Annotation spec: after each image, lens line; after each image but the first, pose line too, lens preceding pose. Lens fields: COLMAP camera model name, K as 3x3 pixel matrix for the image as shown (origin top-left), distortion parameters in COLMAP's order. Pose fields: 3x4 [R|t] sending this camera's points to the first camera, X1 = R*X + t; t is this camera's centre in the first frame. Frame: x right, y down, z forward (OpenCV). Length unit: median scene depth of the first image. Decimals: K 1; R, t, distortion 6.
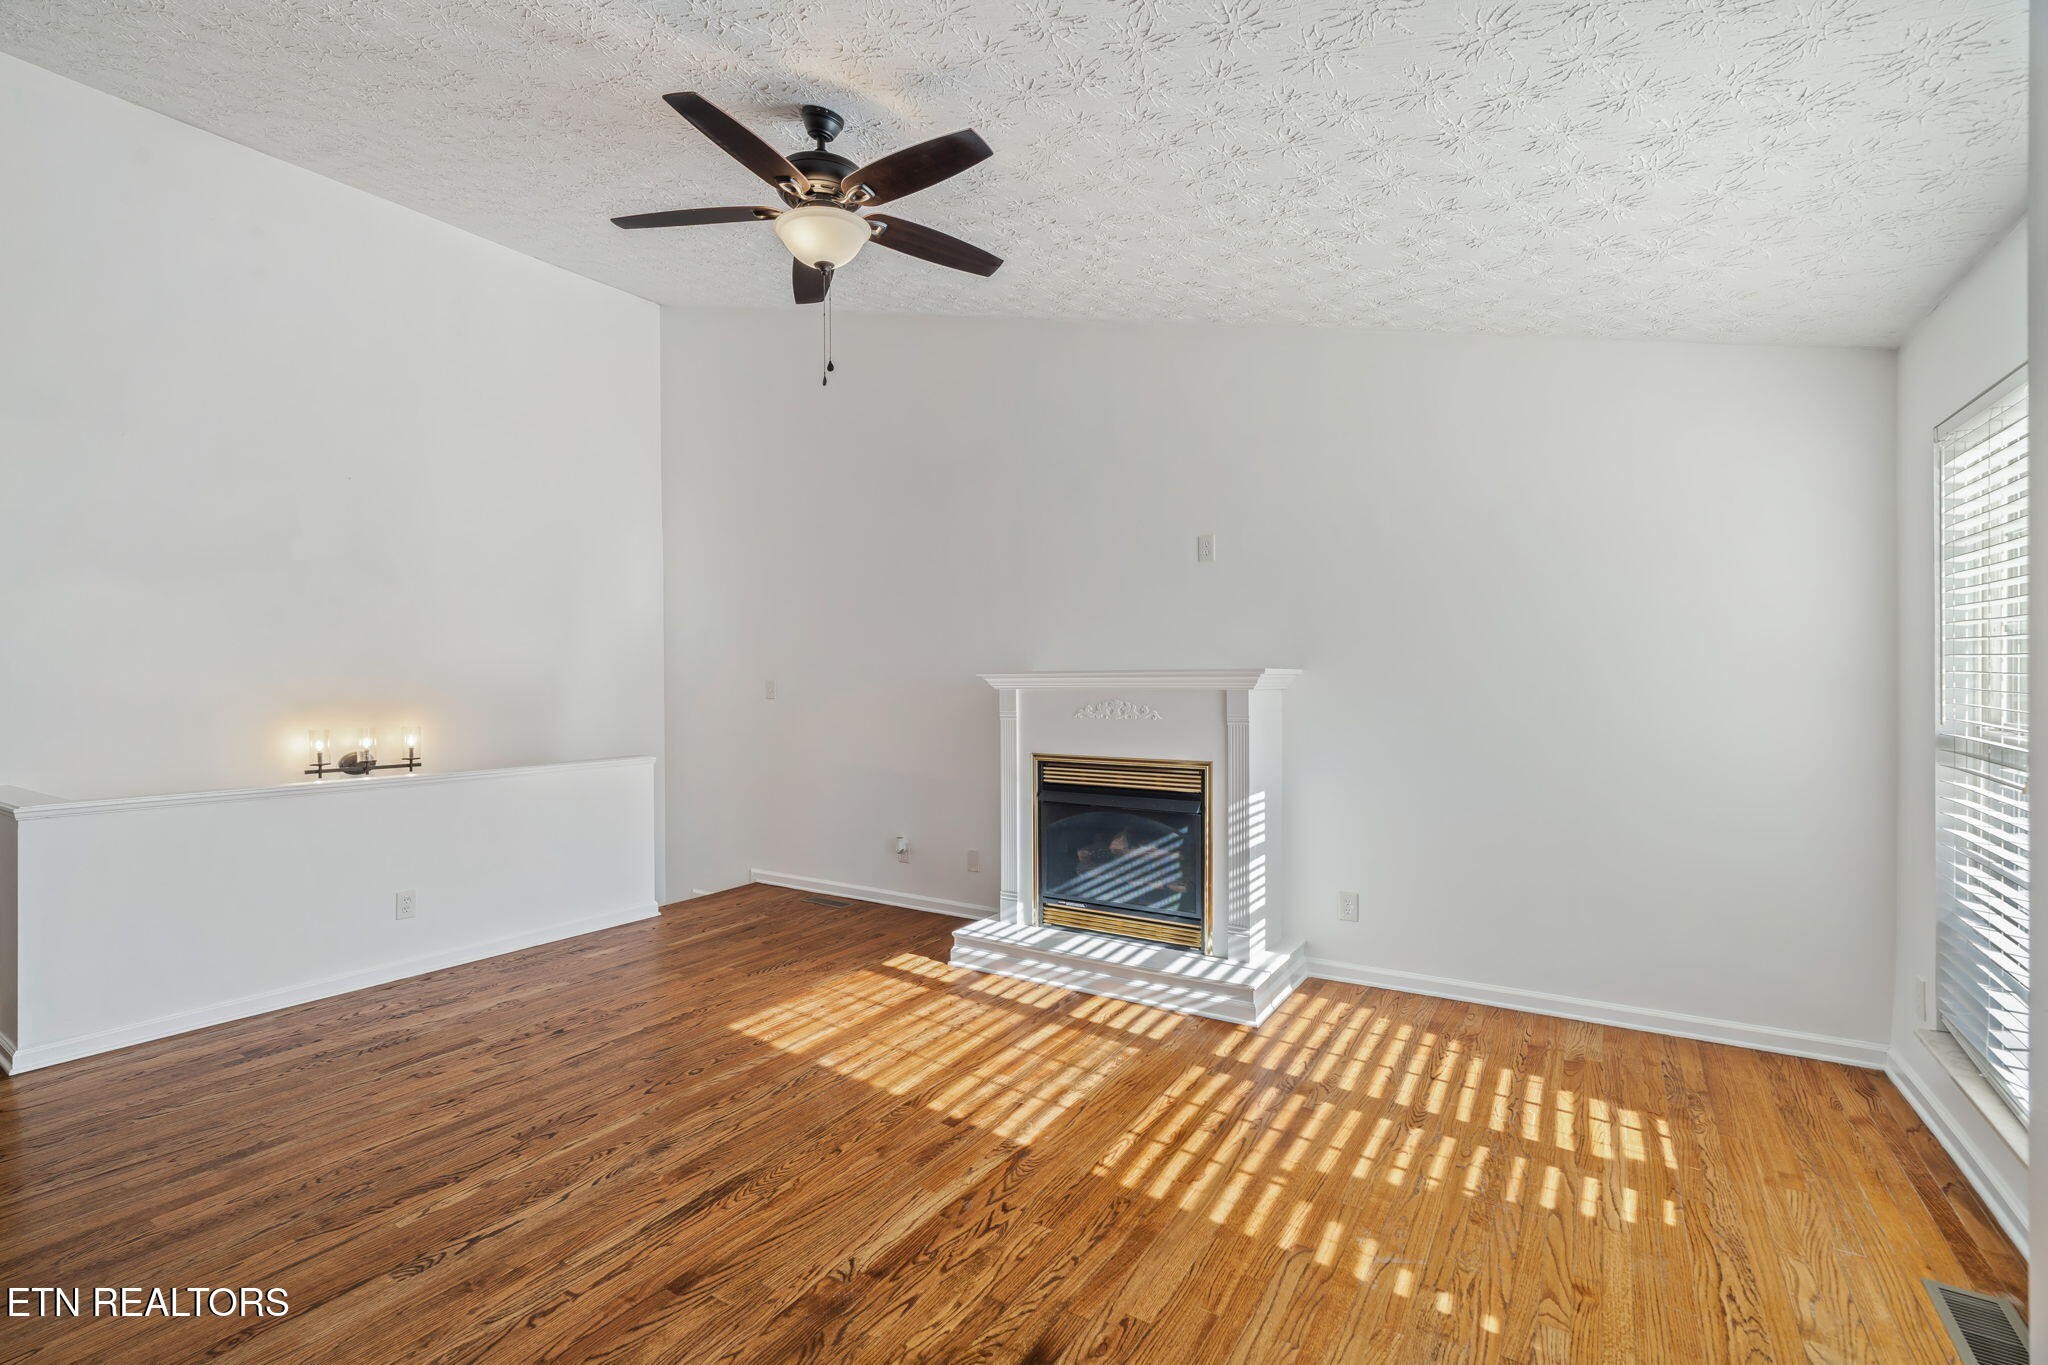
lens RADIAL K [[933.6, 0, 1024.0], [0, 933.6, 682.5], [0, 0, 1]] dist [-0.006253, 0.000047]
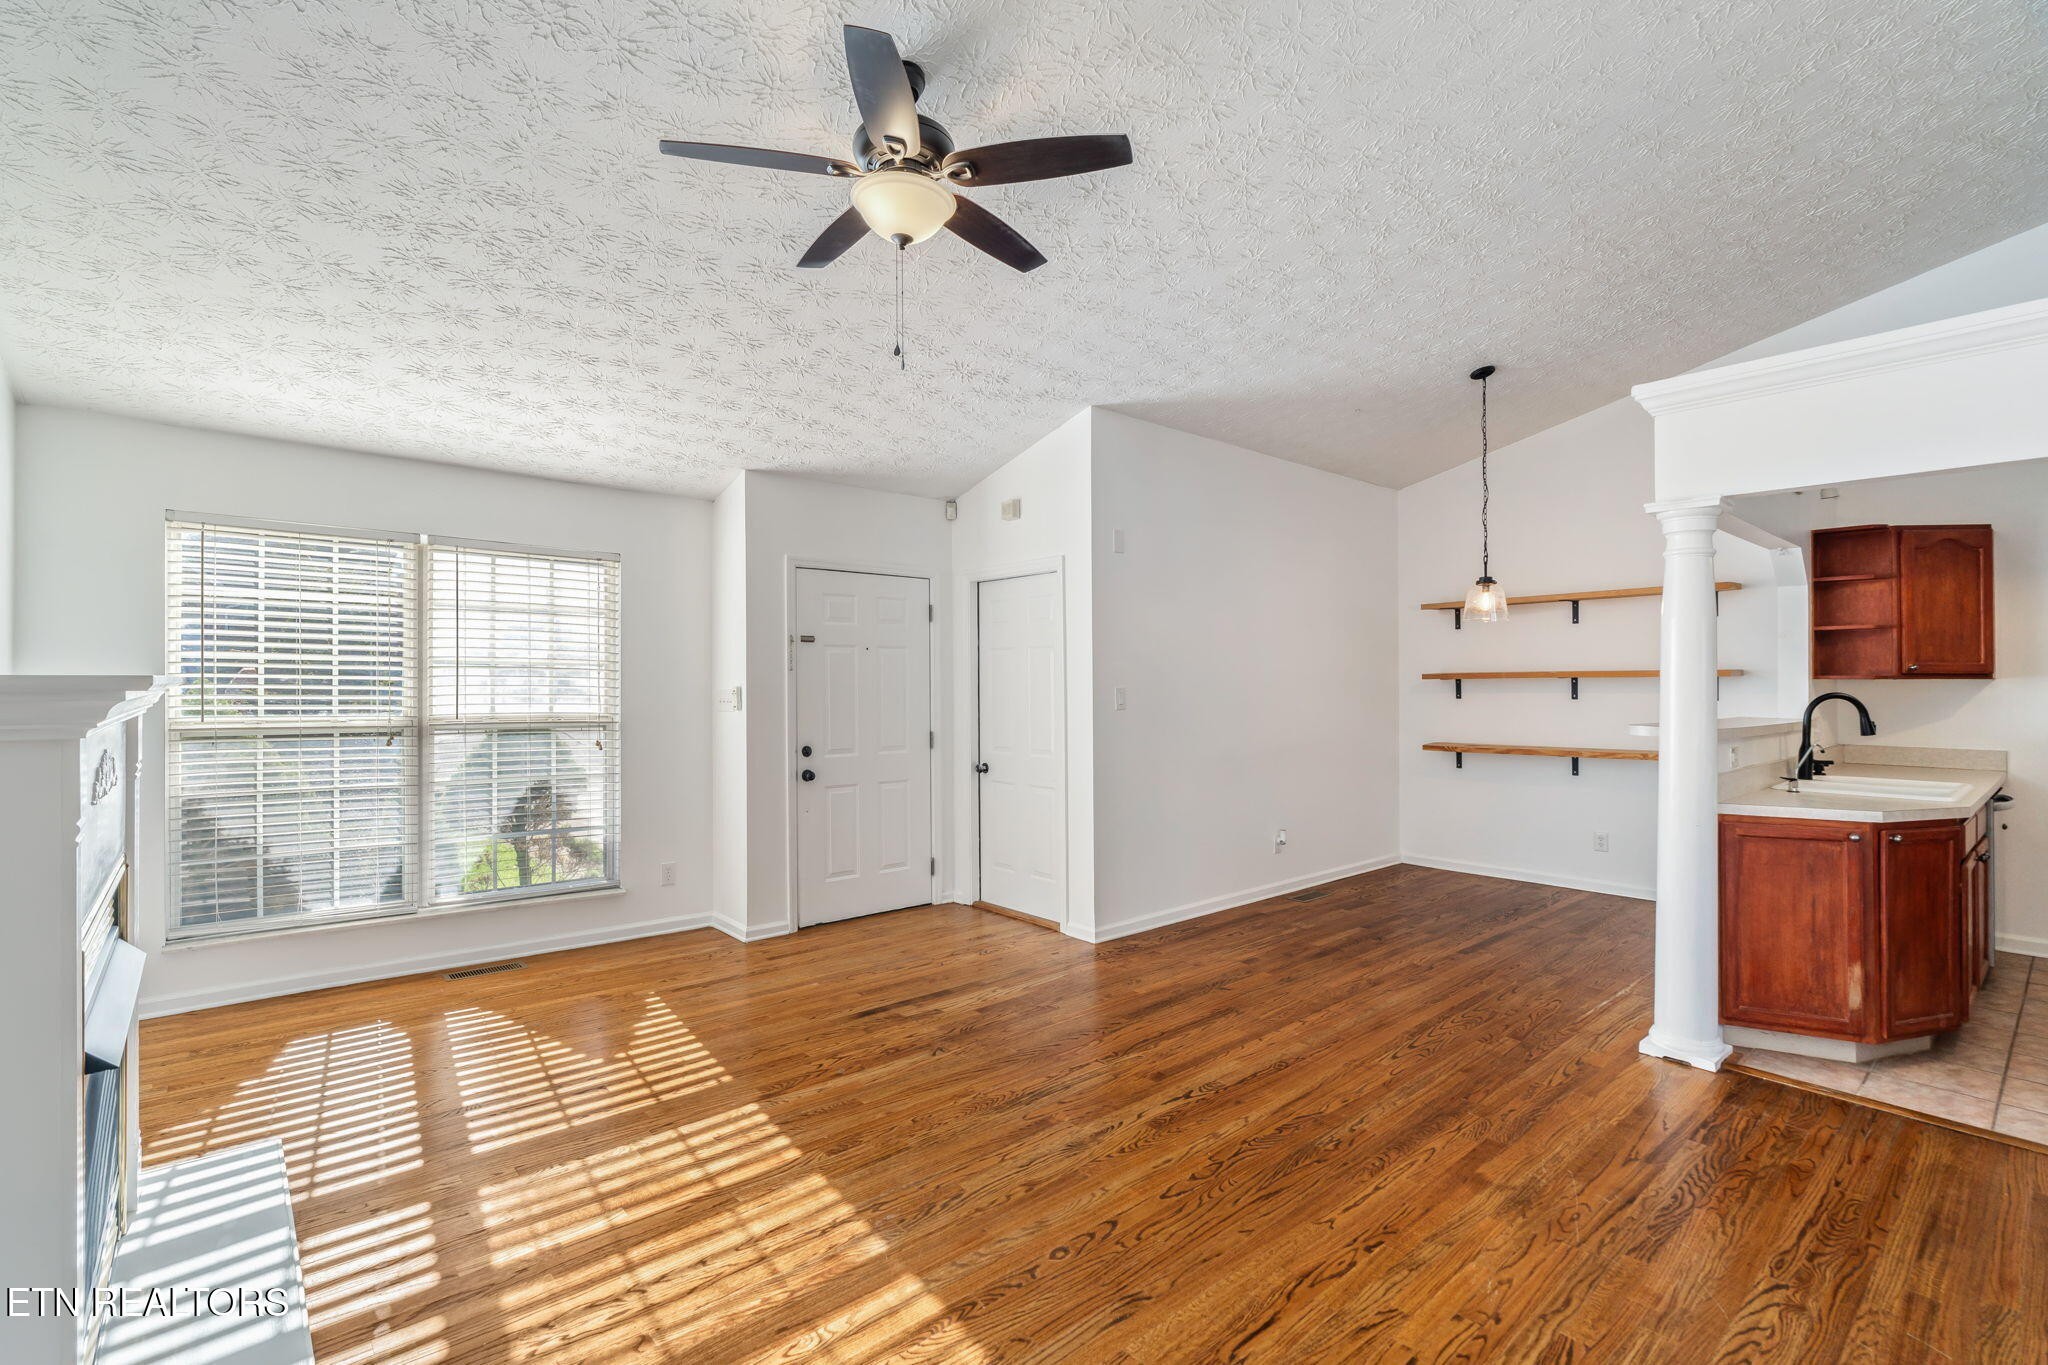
lens RADIAL K [[925.9, 0, 1001.2], [0, 925.9, 674.9], [0, 0, 1]] dist [-0.001415, 0.000042]
pose [[-0.953776, 0.004933, 0.300479, -0.484233], [0.004660, 0.999988, -0.001623, -0.011344], [-0.300484, -0.000148, -0.953787, 1.551712]]
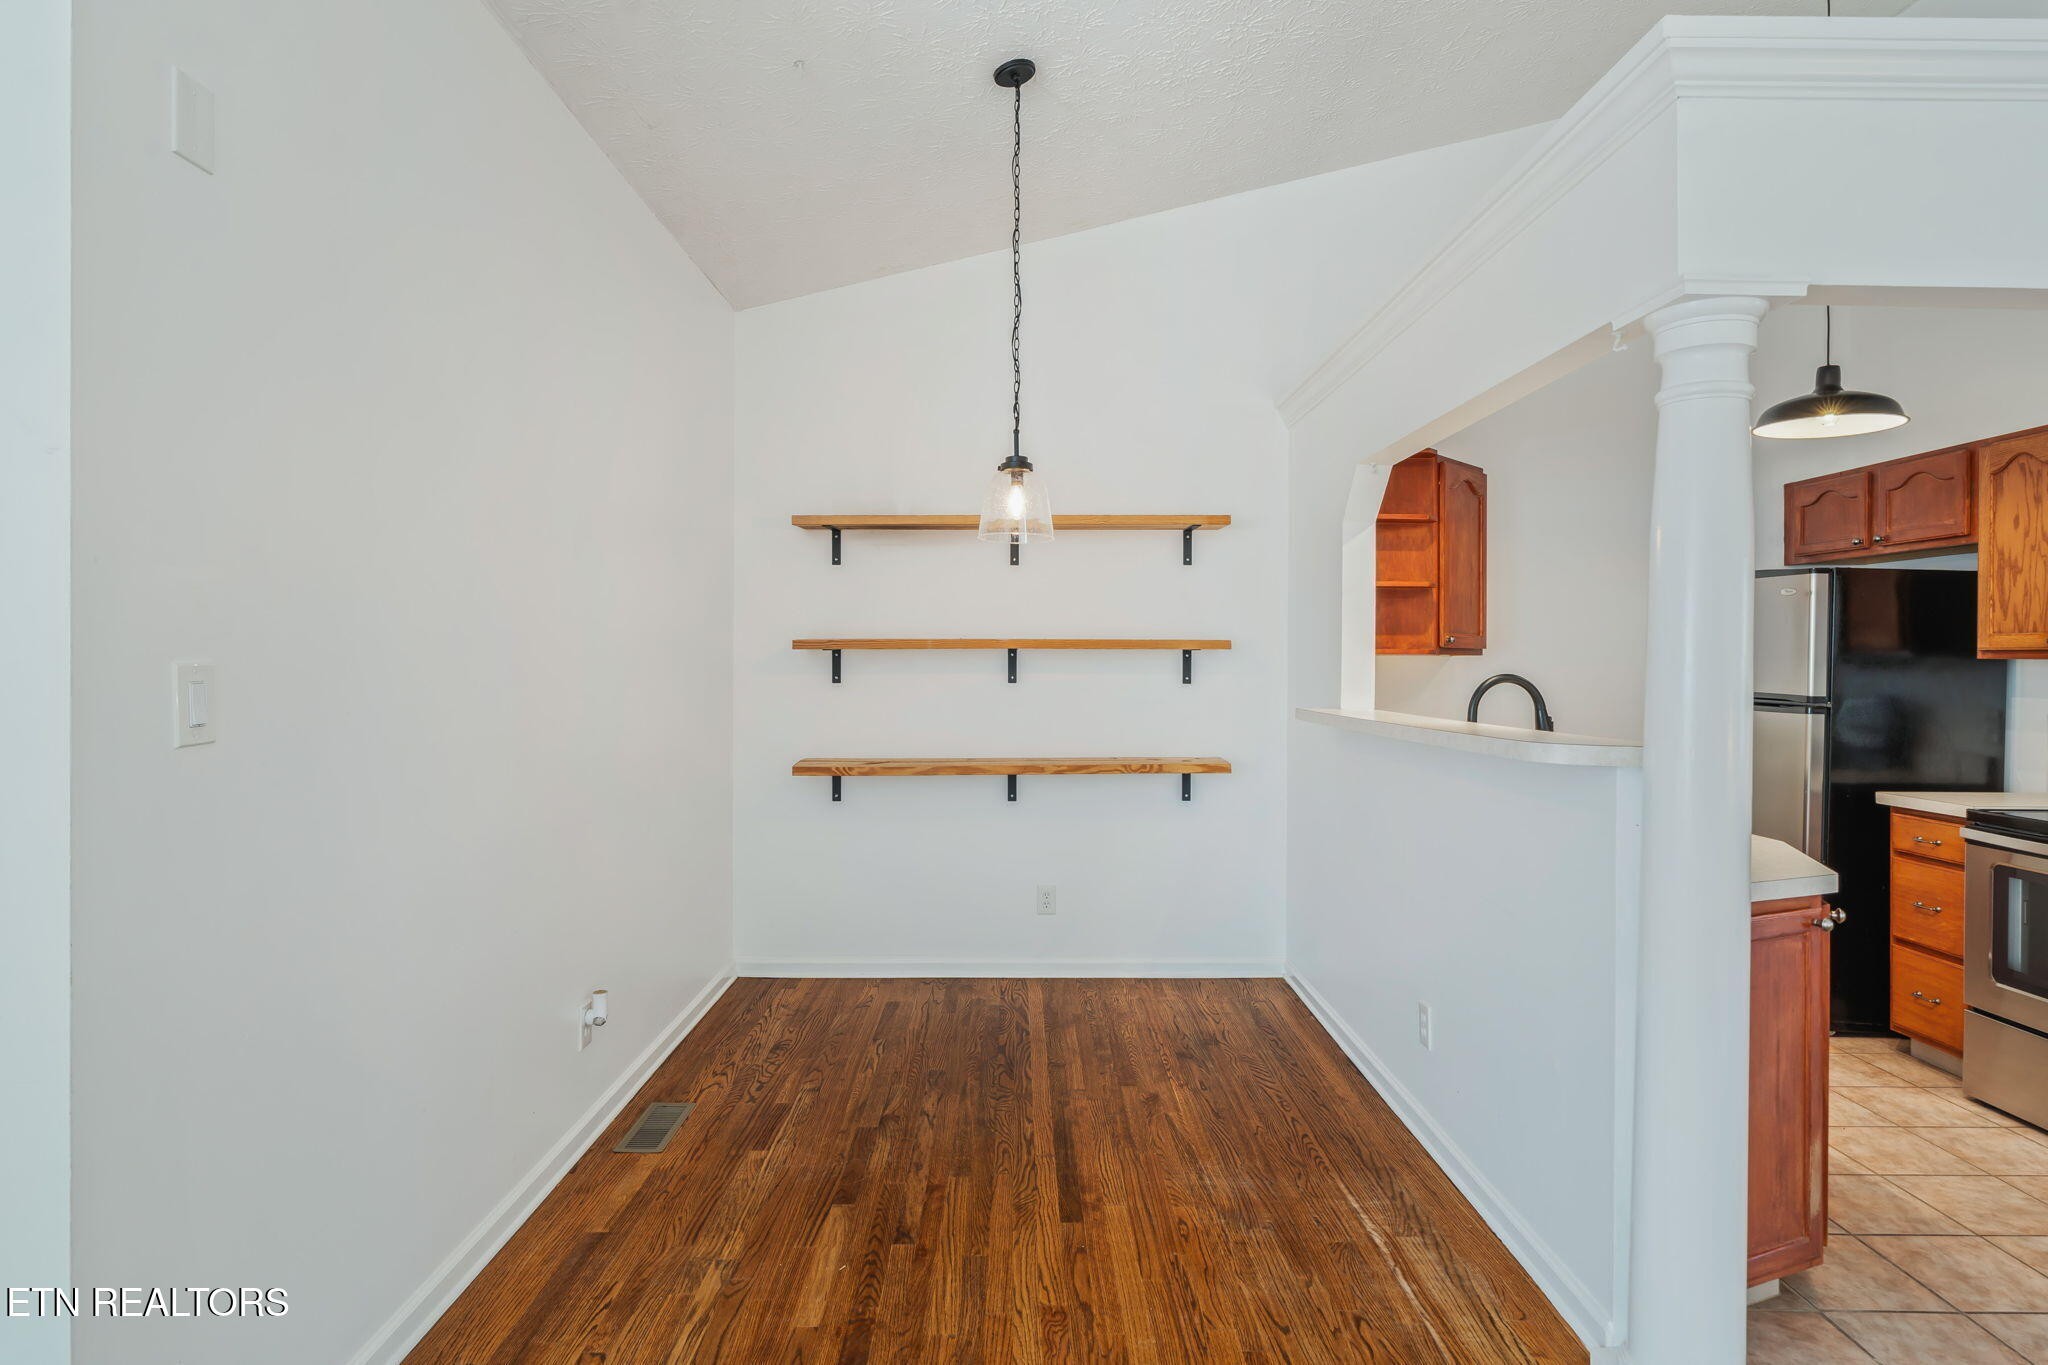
lens RADIAL K [[1114.6, 0, 1044.4], [0, 1114.6, 656.3], [0, 0, 1]] dist [-0.001652, 0.000088]
pose [[-0.831597, -0.004884, -0.555358, -0.265208], [-0.009447, 0.999941, 0.005352, -0.002314], [0.555299, 0.009697, -0.831594, 0.702597]]
